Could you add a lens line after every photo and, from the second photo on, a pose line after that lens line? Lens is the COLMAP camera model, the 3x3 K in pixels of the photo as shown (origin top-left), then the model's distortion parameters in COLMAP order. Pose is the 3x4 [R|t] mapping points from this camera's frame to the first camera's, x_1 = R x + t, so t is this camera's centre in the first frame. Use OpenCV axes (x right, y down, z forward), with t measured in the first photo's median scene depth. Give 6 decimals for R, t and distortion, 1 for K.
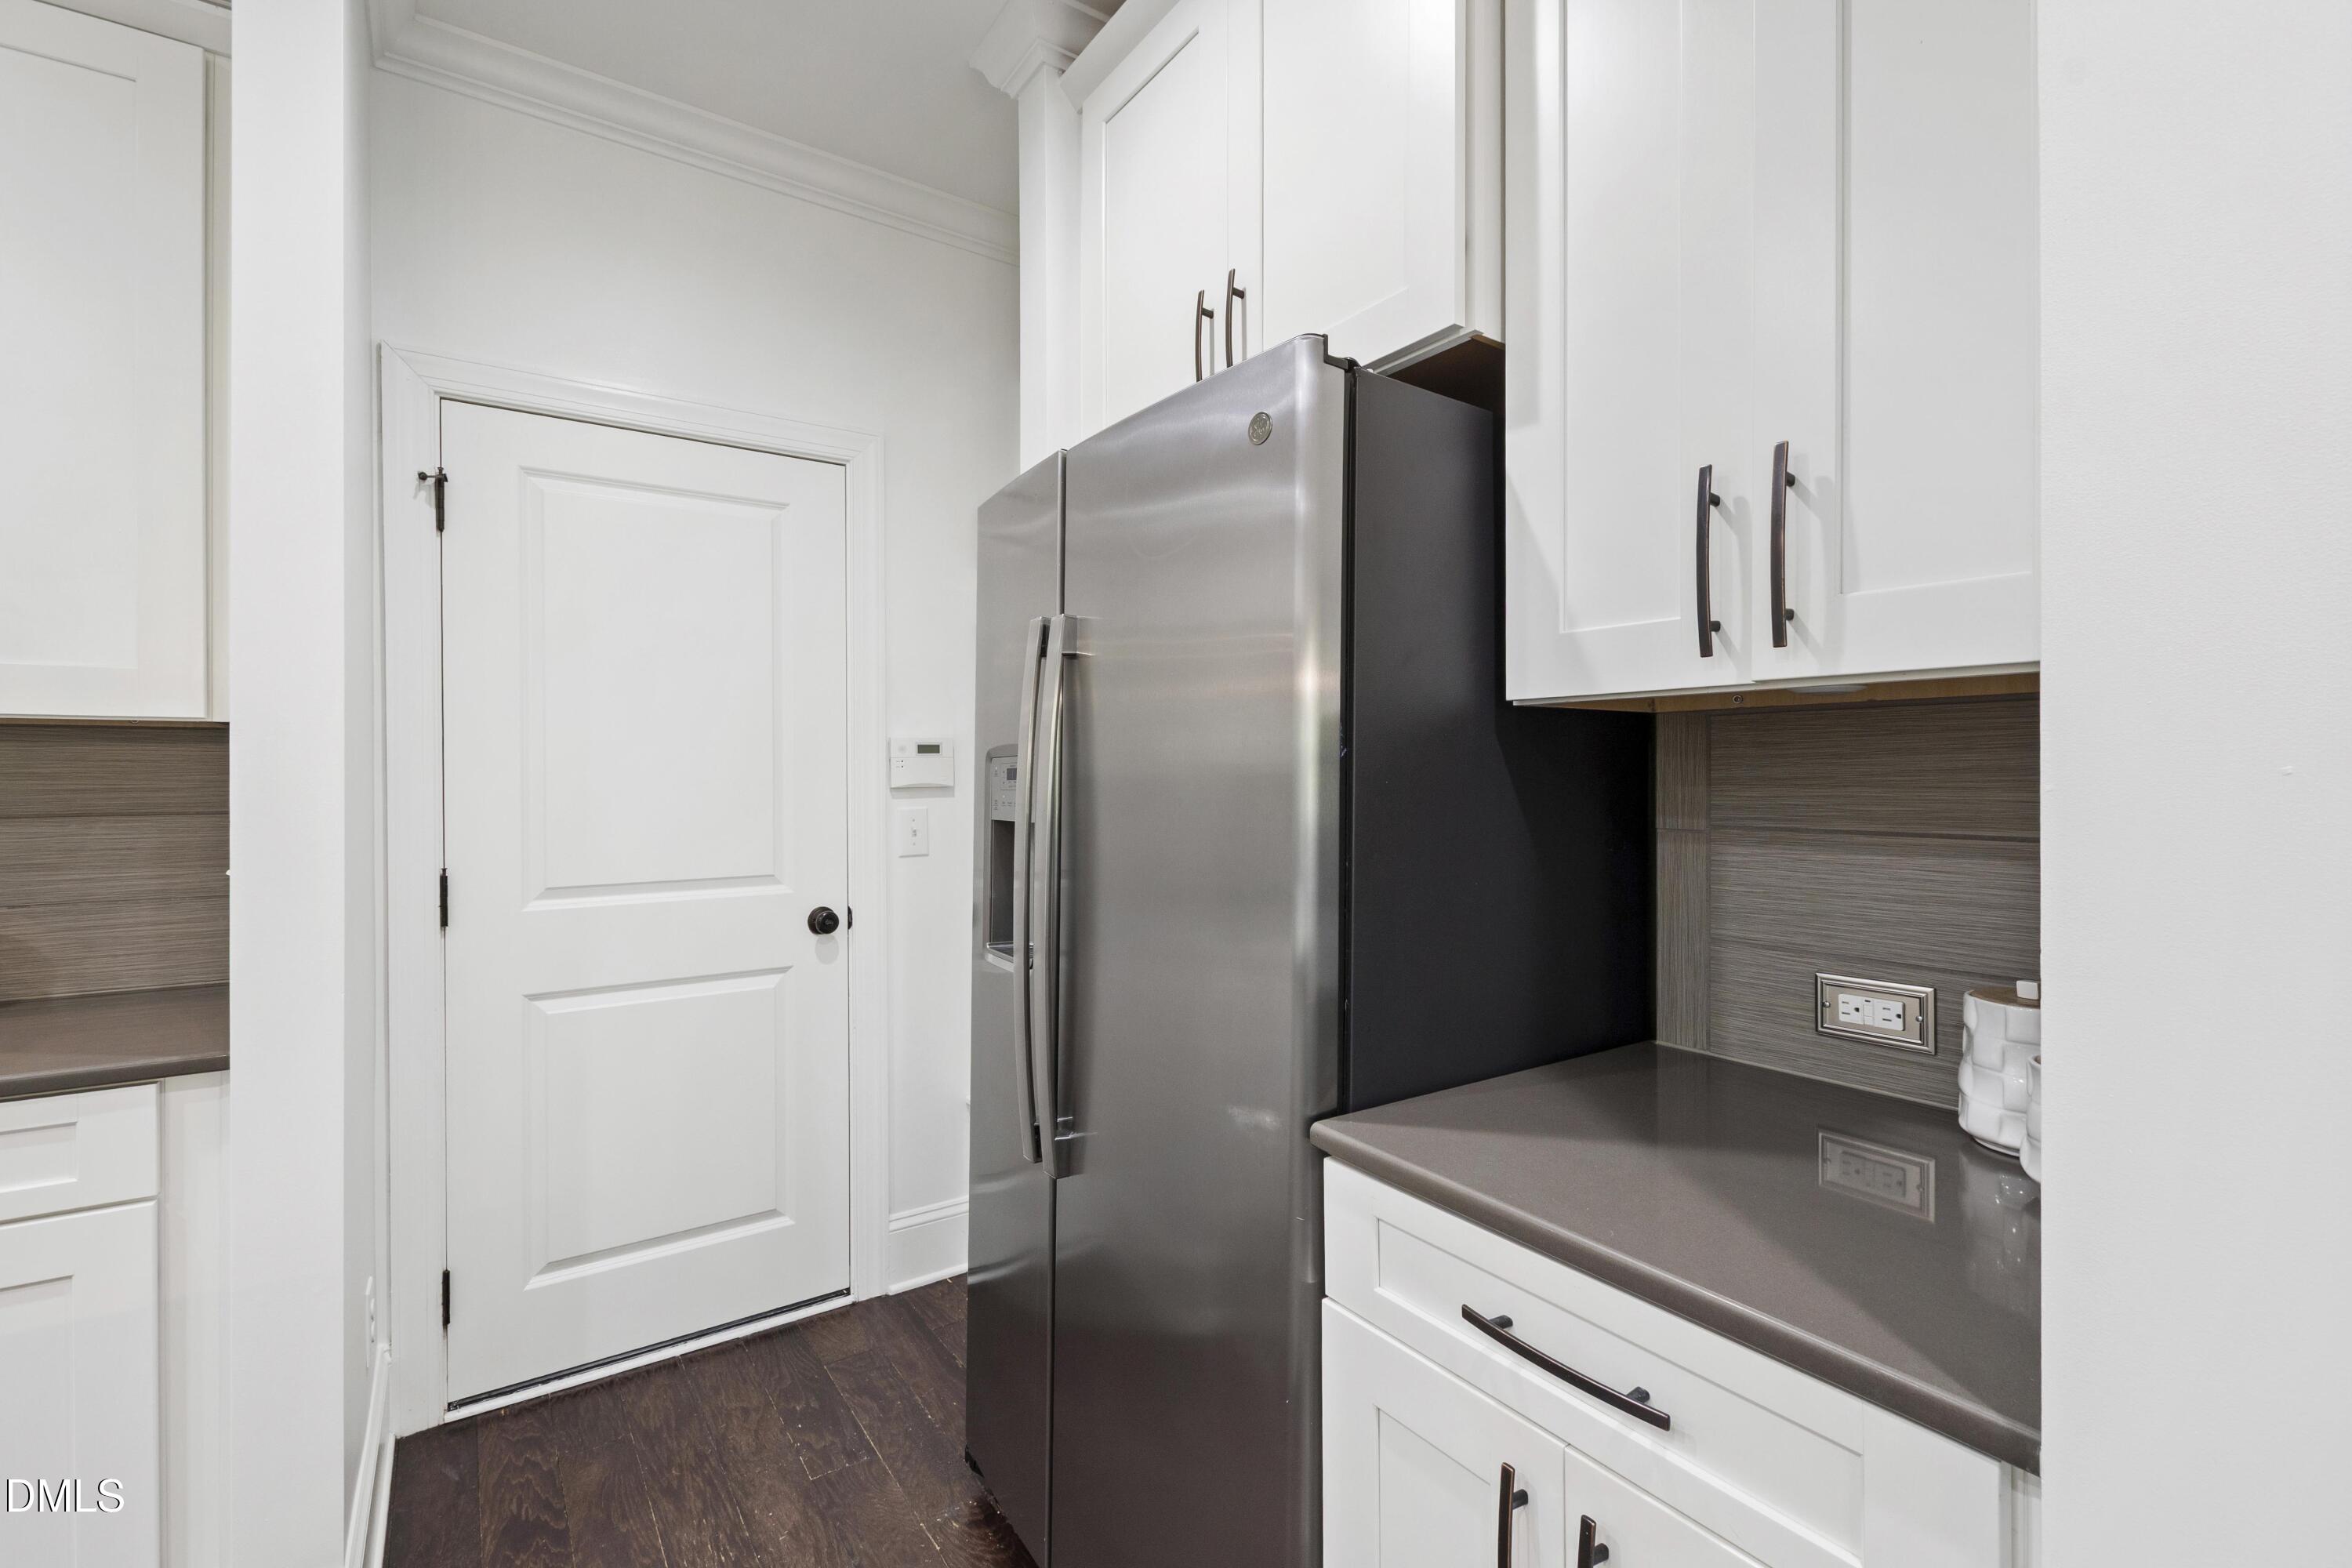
lens RADIAL K [[1017.4, 0, 1126.6], [0, 1017.4, 776.1], [0, 0, 1]] dist [0.002012, -0.001052]
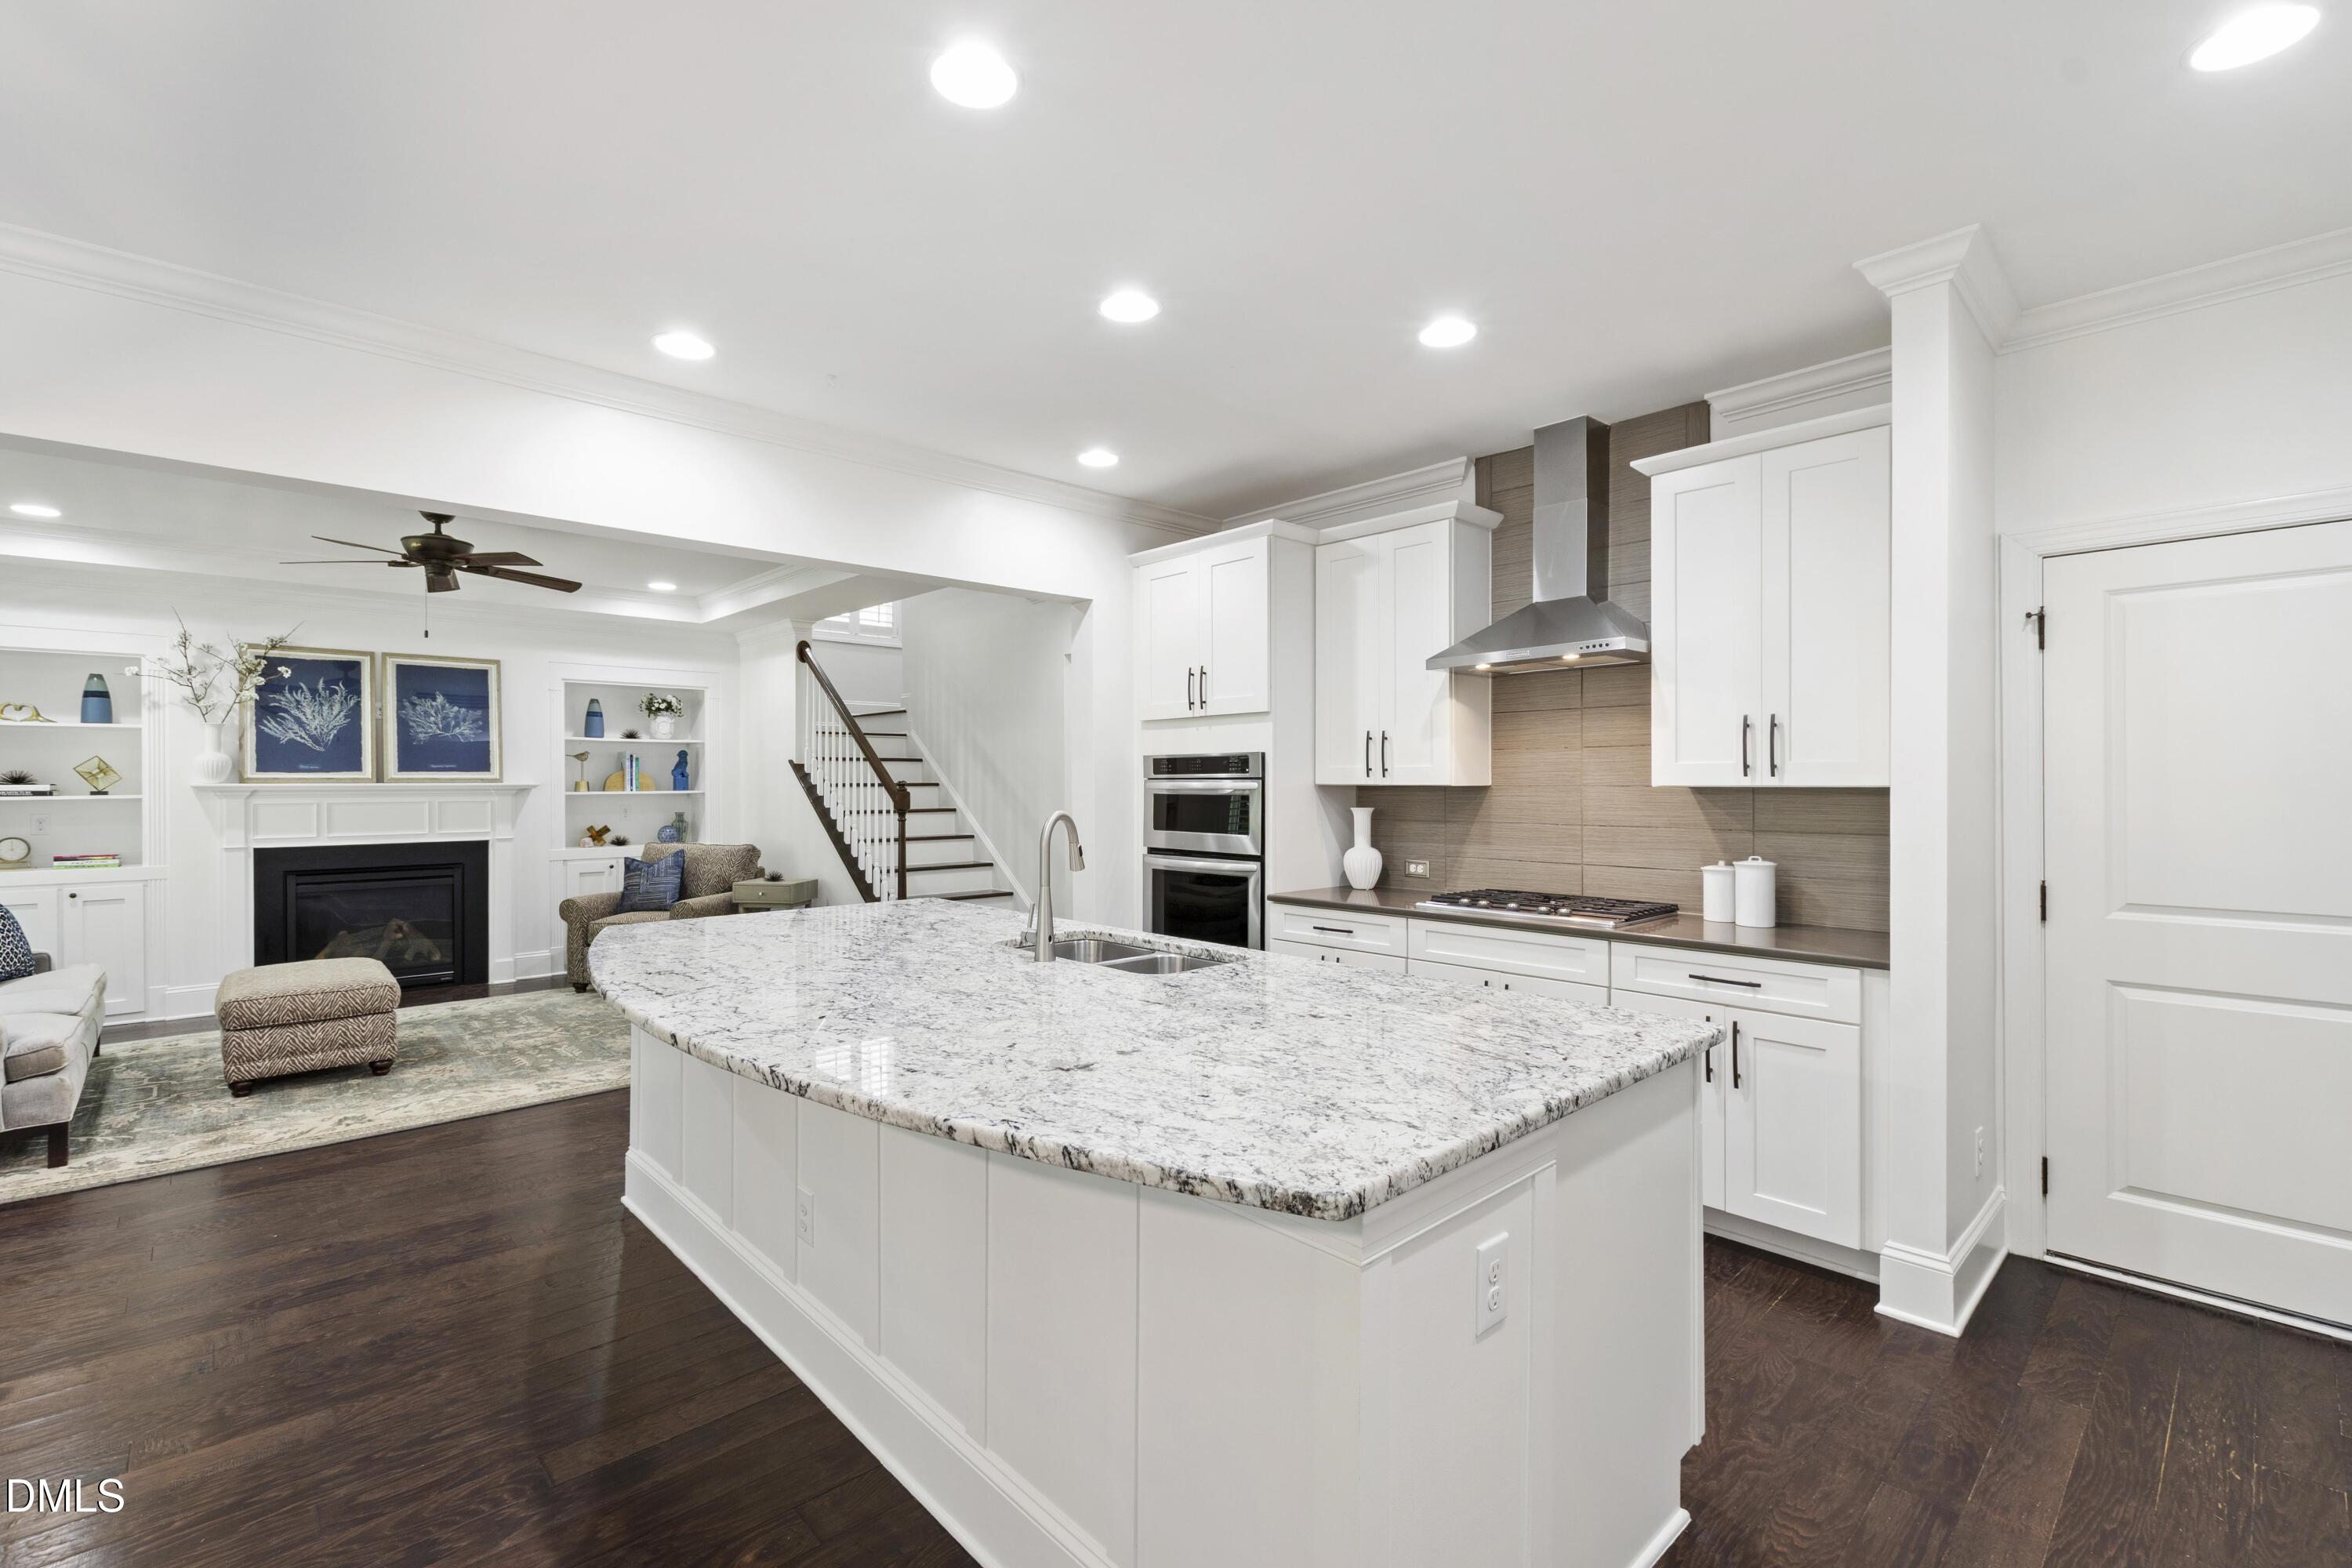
lens RADIAL K [[1017.4, 0, 1177.1], [0, 1017.4, 783.8], [0, 0, 1]] dist [0.002012, -0.001052]
pose [[0.166412, 0.006701, -0.986034, 0.651264], [0.003517, 0.999967, 0.007389, -0.073819], [0.986050, -0.004698, 0.166383, -0.541756]]
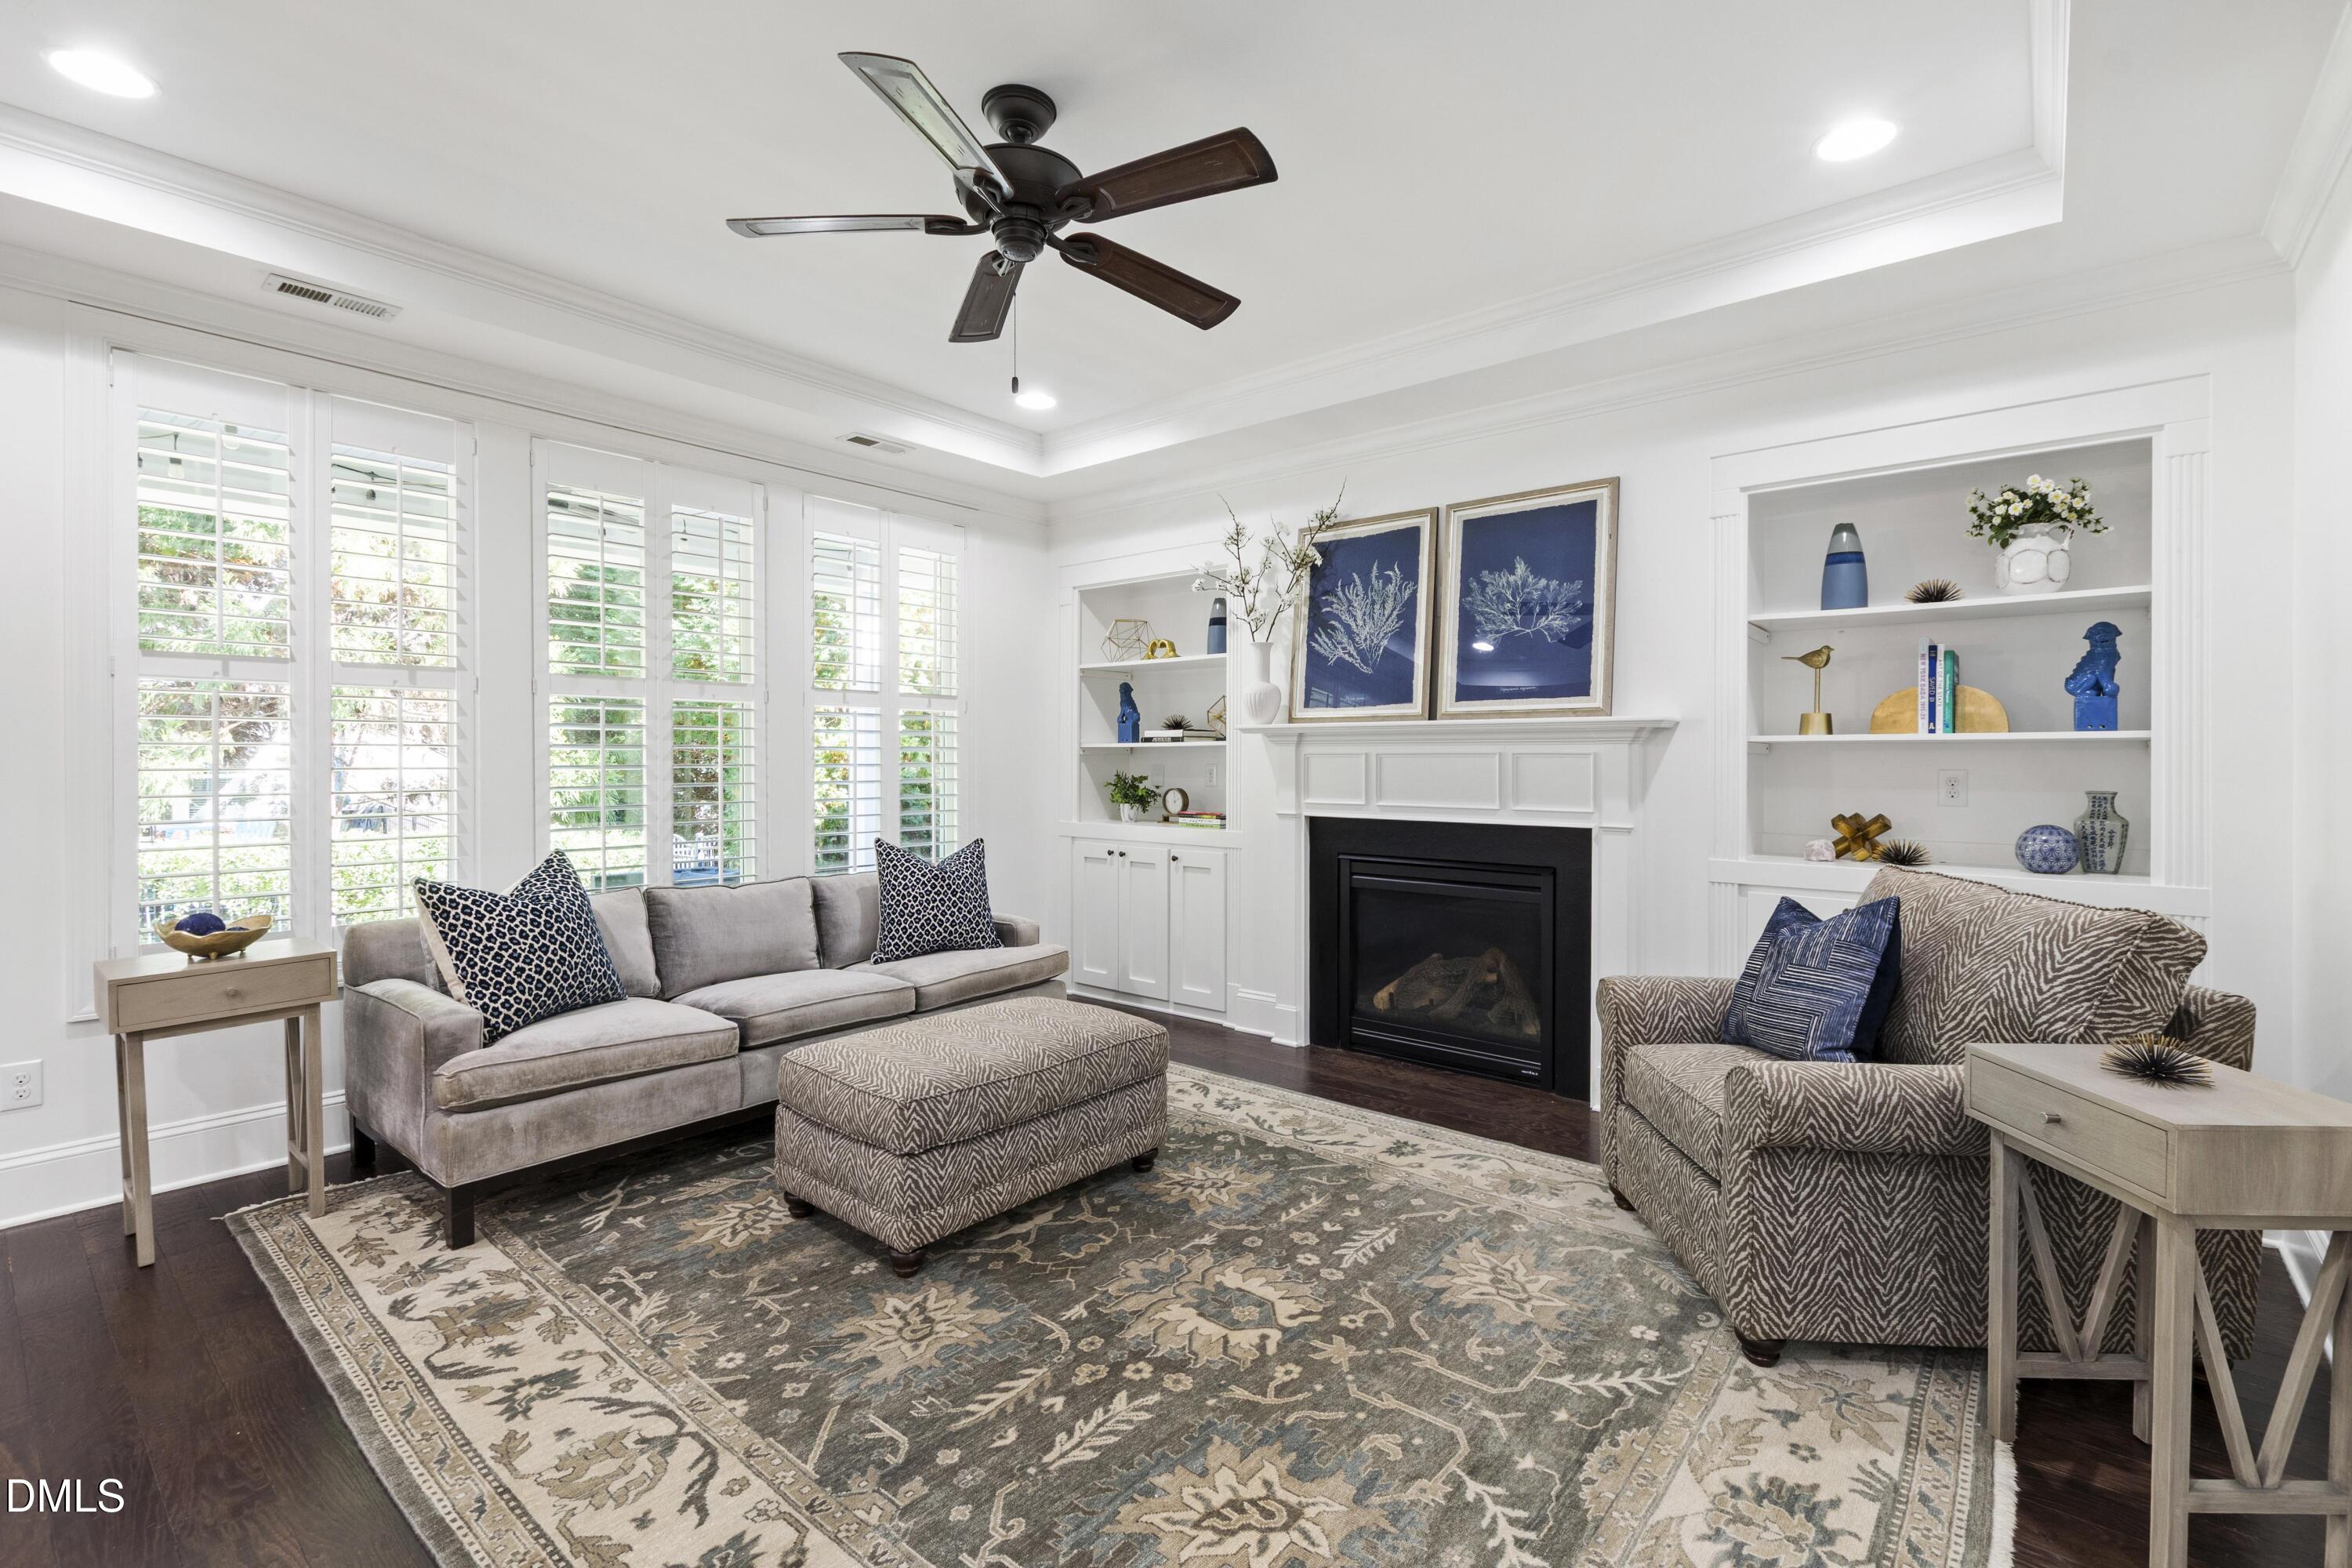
lens RADIAL K [[1017.4, 0, 1202.3], [0, 1017.4, 776.2], [0, 0, 1]] dist [0.002012, -0.001052]
pose [[-0.958830, 0.003817, -0.283954, -2.406820], [0.000331, 0.999924, 0.012325, 0.036029], [0.283979, 0.011724, -0.958759, -0.783184]]
